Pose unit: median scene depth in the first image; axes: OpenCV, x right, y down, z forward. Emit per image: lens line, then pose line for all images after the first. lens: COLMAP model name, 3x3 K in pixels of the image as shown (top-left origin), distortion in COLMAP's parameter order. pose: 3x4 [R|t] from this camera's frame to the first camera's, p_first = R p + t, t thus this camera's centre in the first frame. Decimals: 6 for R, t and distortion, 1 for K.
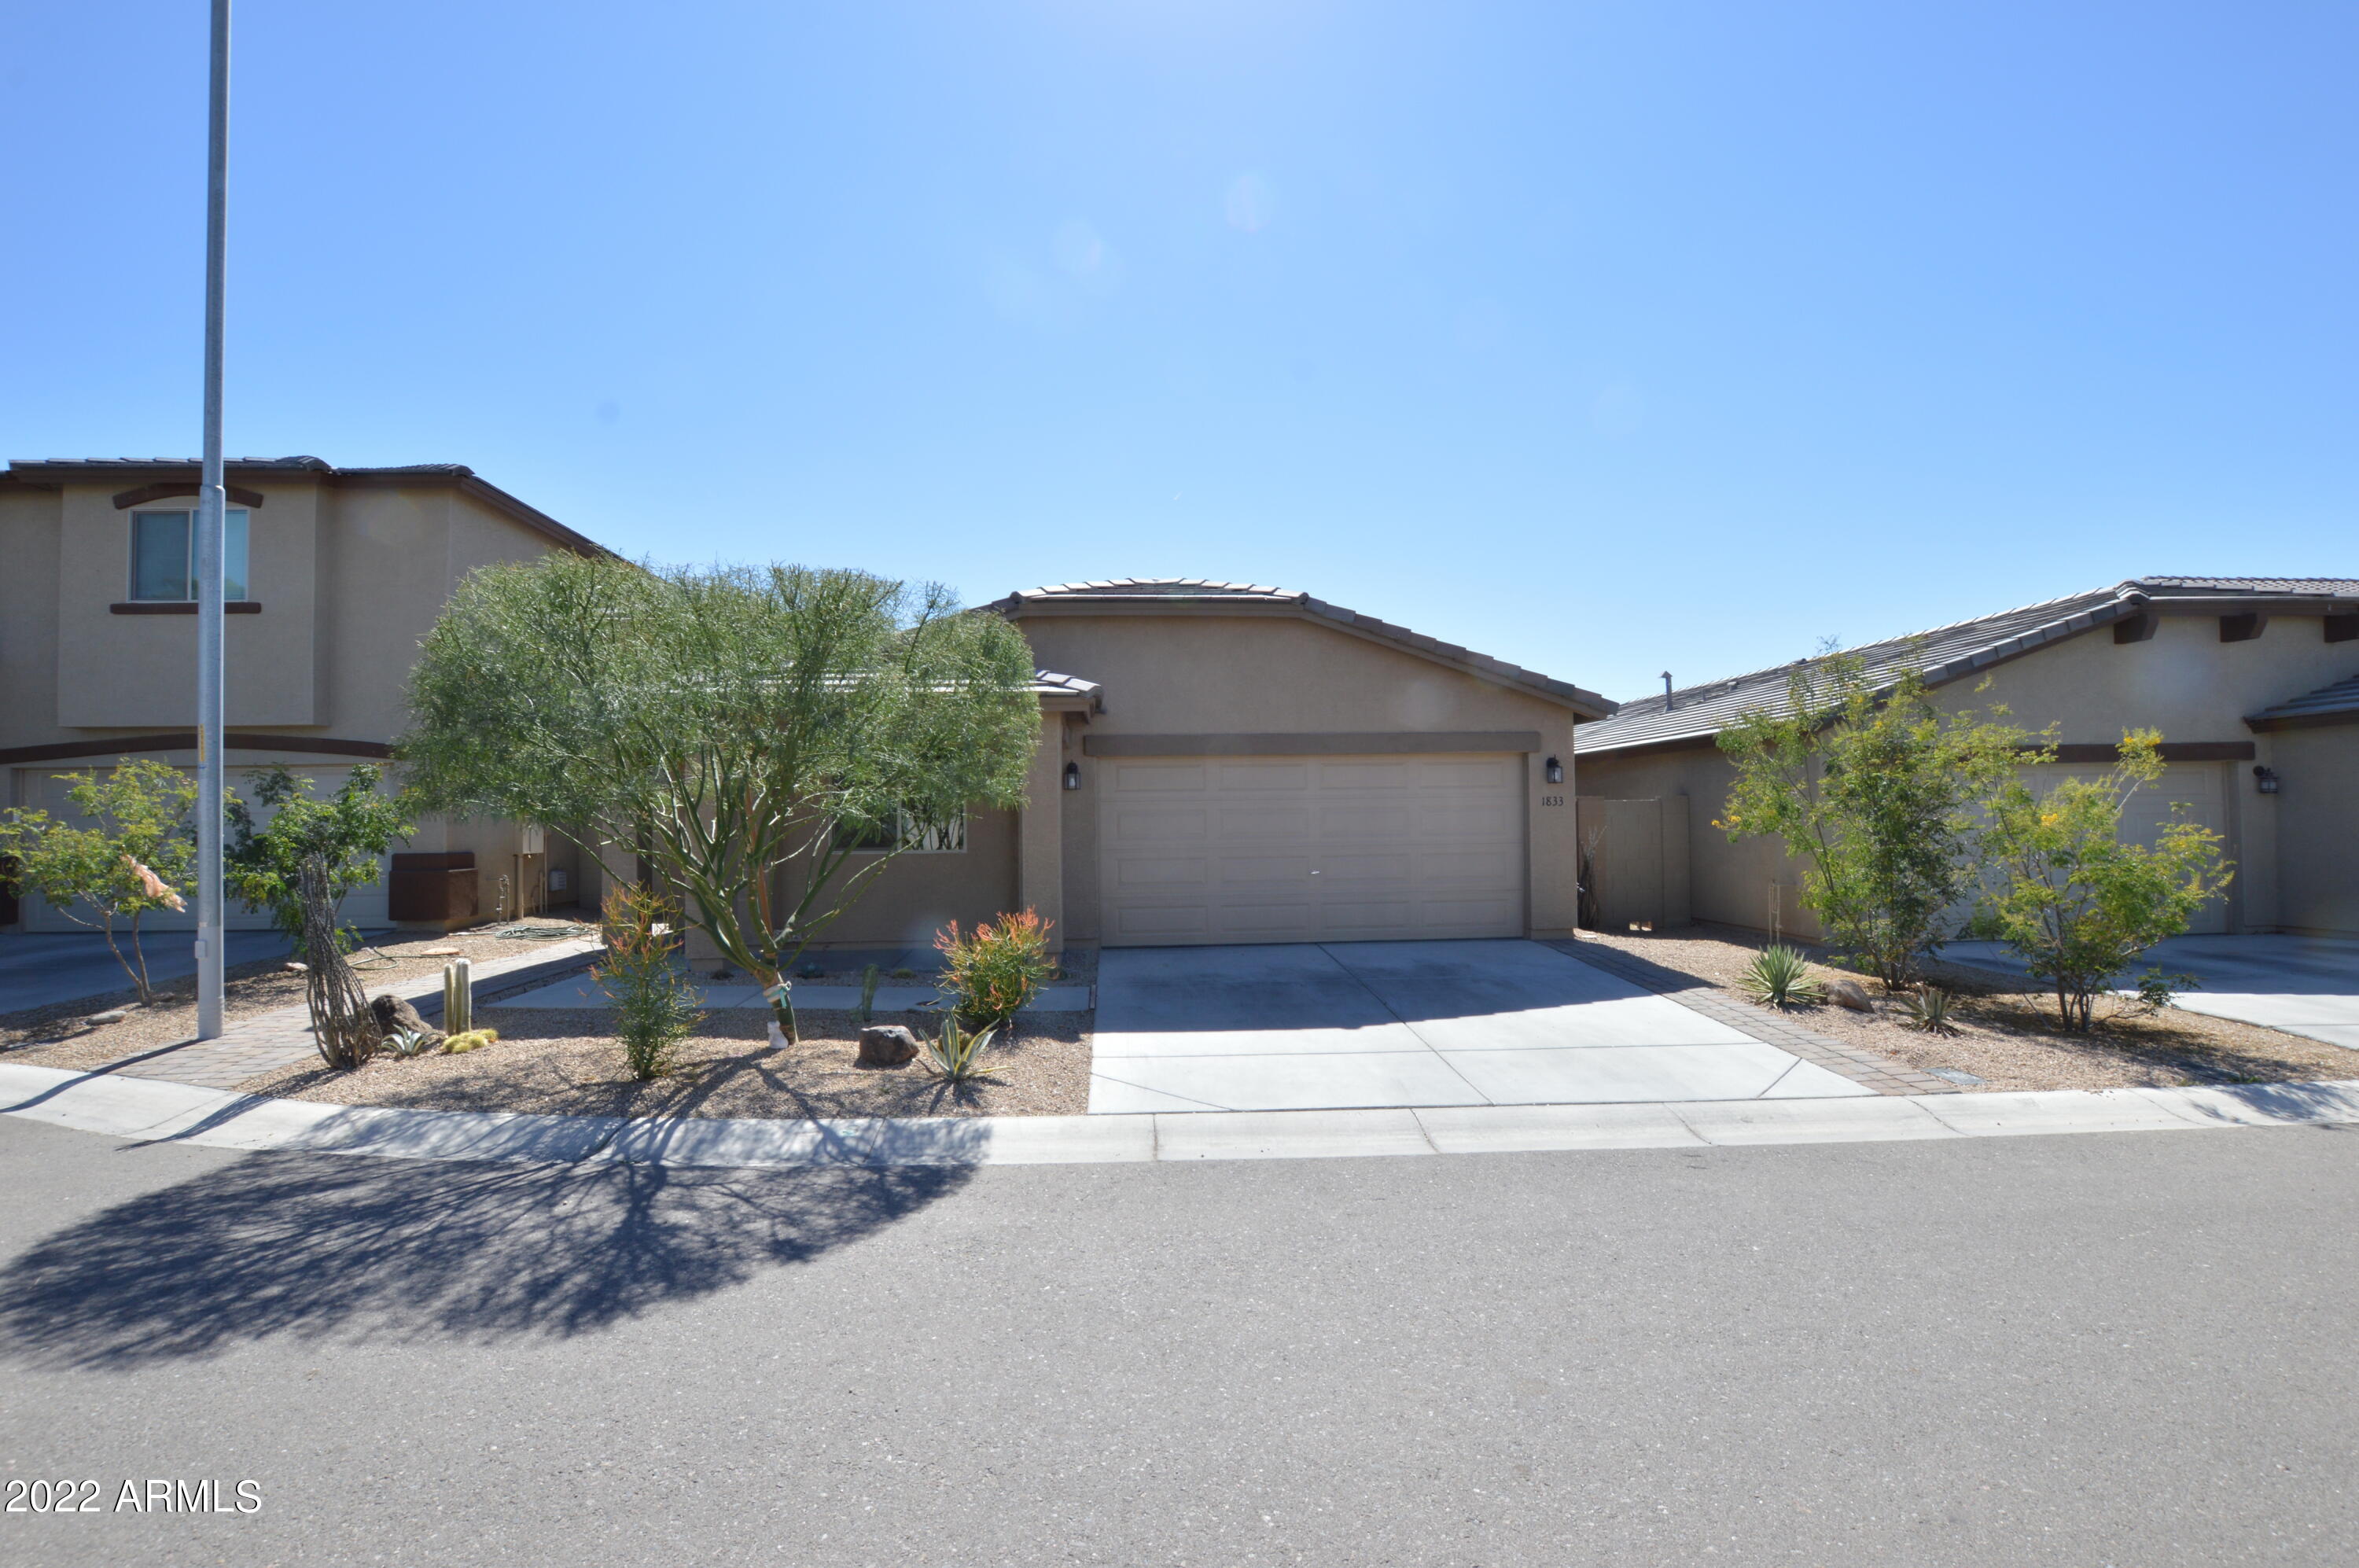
lens RADIAL K [[1053.1, 0, 1182.6], [0, 1053.1, 790.3], [0, 0, 1]] dist [-0.034901, 0.004342]
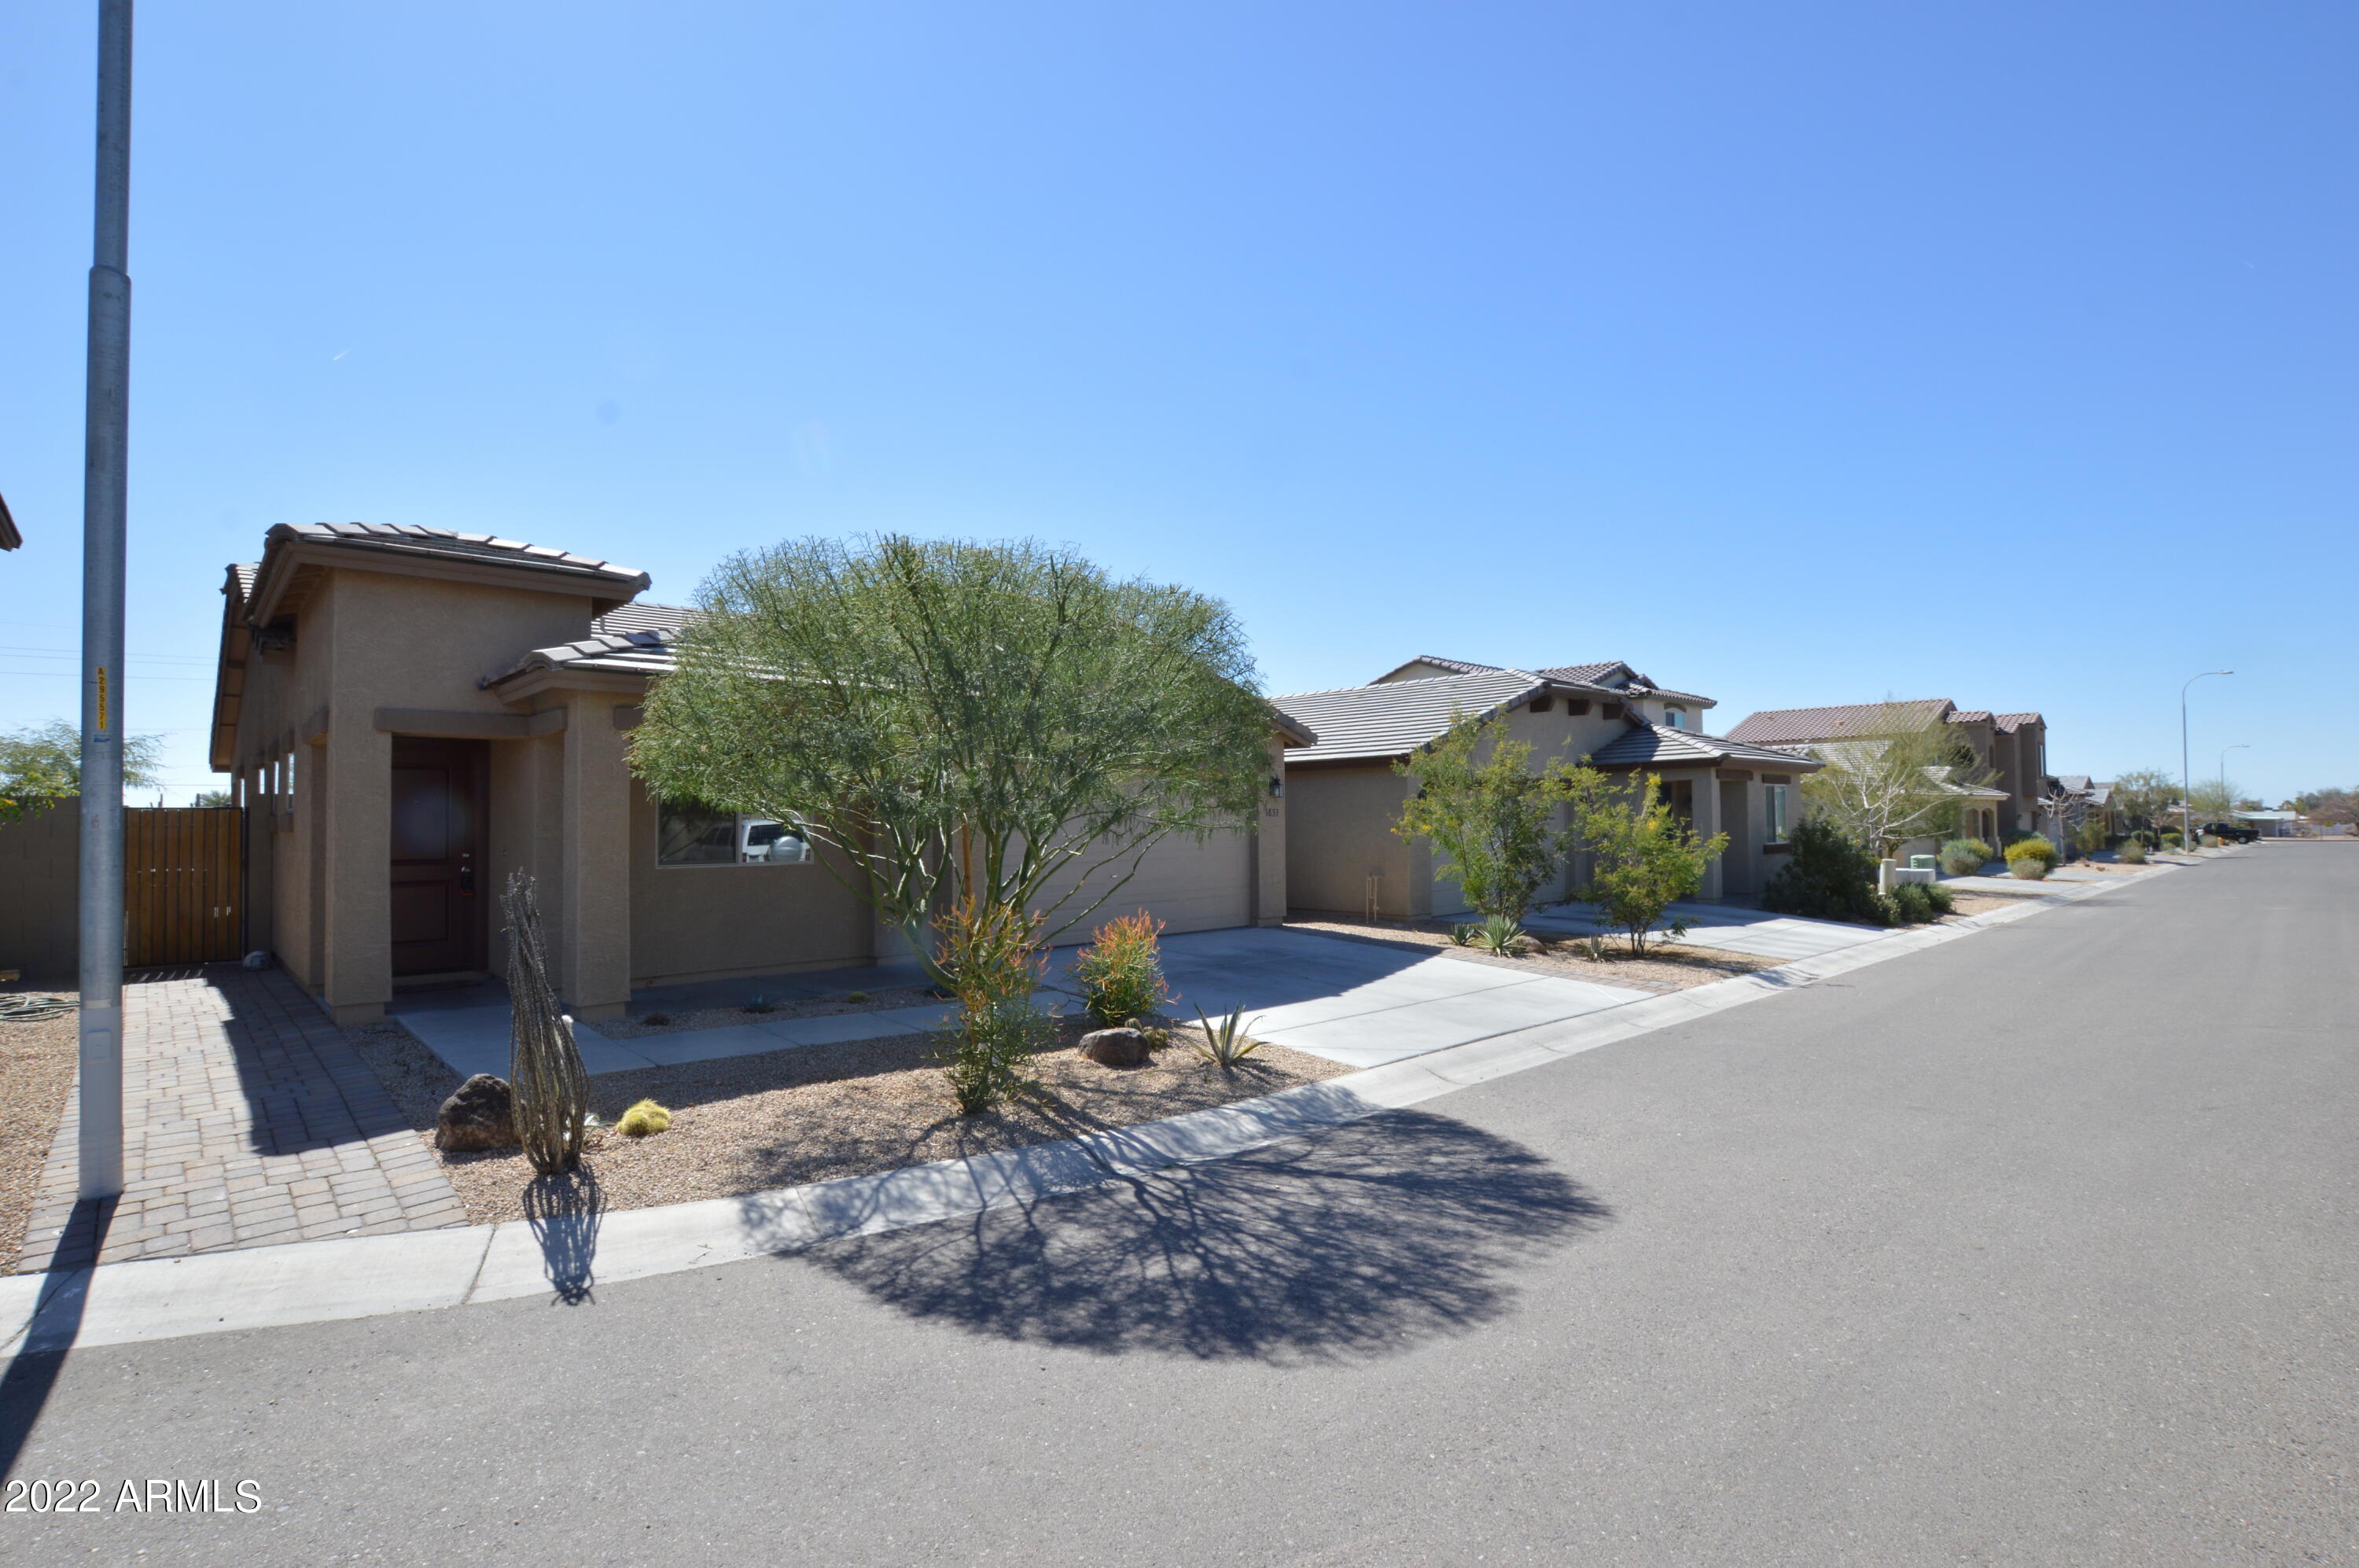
lens RADIAL K [[1183.0, 0, 1179.5], [0, 1183.0, 784.0], [0, 0, 1]] dist [-0.048408, -0.000058]
pose [[0.750261, 0.024619, 0.660684, -1.206439], [-0.016663, 0.999693, -0.018329, 0.020849], [-0.660932, 0.002742, 0.750441, 0.163383]]
